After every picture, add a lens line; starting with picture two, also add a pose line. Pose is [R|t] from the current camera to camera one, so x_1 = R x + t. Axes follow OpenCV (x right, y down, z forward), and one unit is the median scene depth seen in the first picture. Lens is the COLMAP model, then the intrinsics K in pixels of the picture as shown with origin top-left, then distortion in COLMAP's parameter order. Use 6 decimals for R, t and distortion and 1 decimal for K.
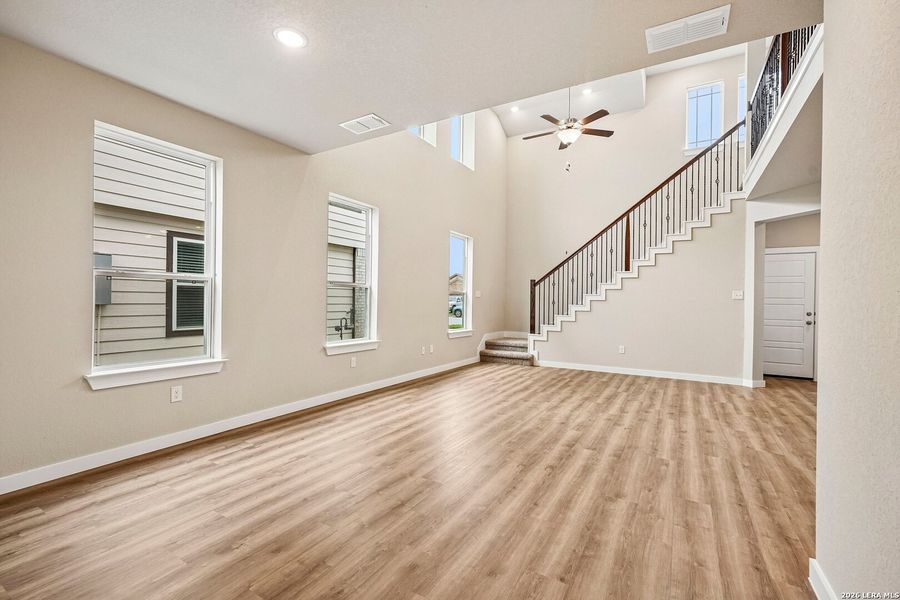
lens RADIAL K [[396.1, 0, 446.4], [0, 396.1, 302.0], [0, 0, 1]] dist [-0.014148, 0.007013]
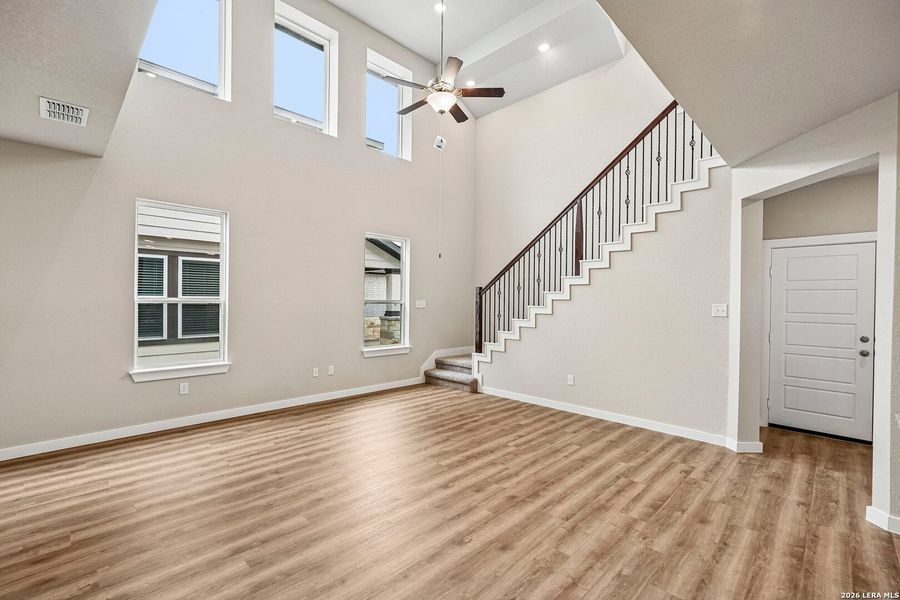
lens RADIAL K [[396.1, 0, 446.4], [0, 396.1, 302.0], [0, 0, 1]] dist [-0.014148, 0.007013]
pose [[0.970194, -0.002433, -0.242318, 0.661739], [0.002532, 0.999997, 0.000097, -0.048068], [0.242317, -0.000708, 0.970197, 0.350408]]
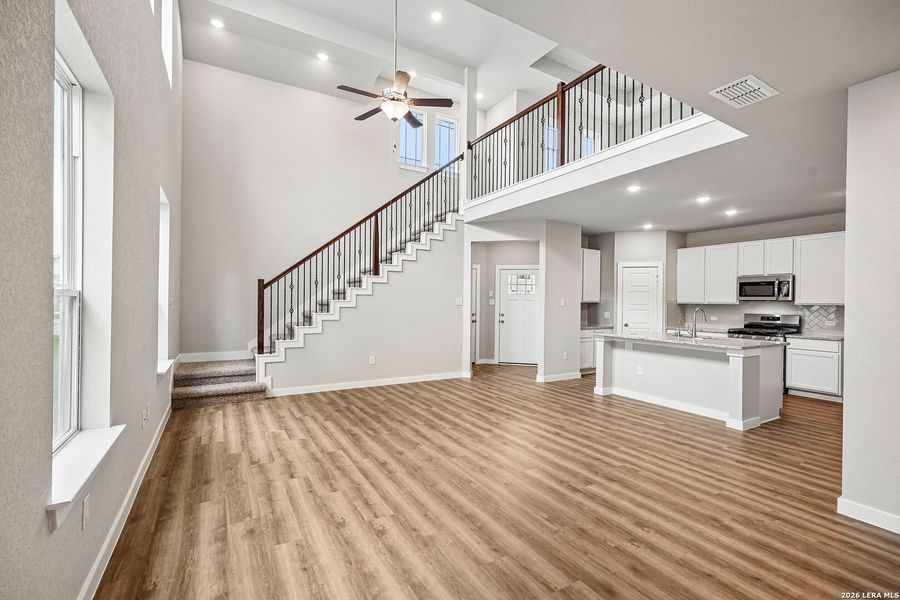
lens RADIAL K [[396.1, 0, 446.4], [0, 396.1, 302.0], [0, 0, 1]] dist [-0.014148, 0.007013]
pose [[0.484555, -0.010333, 0.874700, -0.465110], [-0.002805, 0.999907, 0.013366, -0.047661], [-0.874757, -0.008930, 0.484480, 0.669698]]
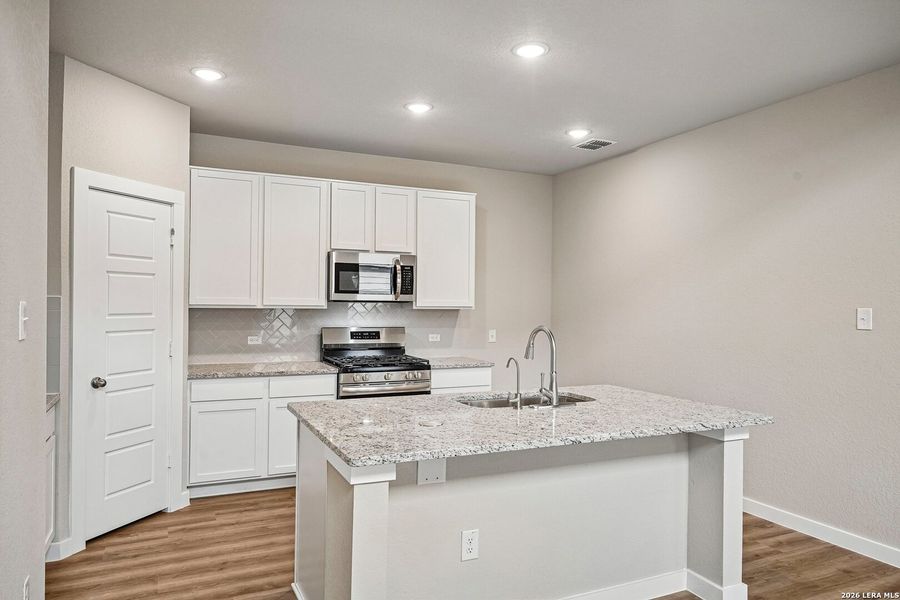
lens RADIAL K [[604.8, 0, 450.0], [0, 604.8, 300.0], [0, 0, 1]] dist [0.000022, 0.001514]
pose [[-0.834147, -0.022734, 0.551074, 0.723915], [-0.023143, 0.999713, 0.006210, -0.050615], [-0.551057, -0.007573, -0.834434, 1.277274]]
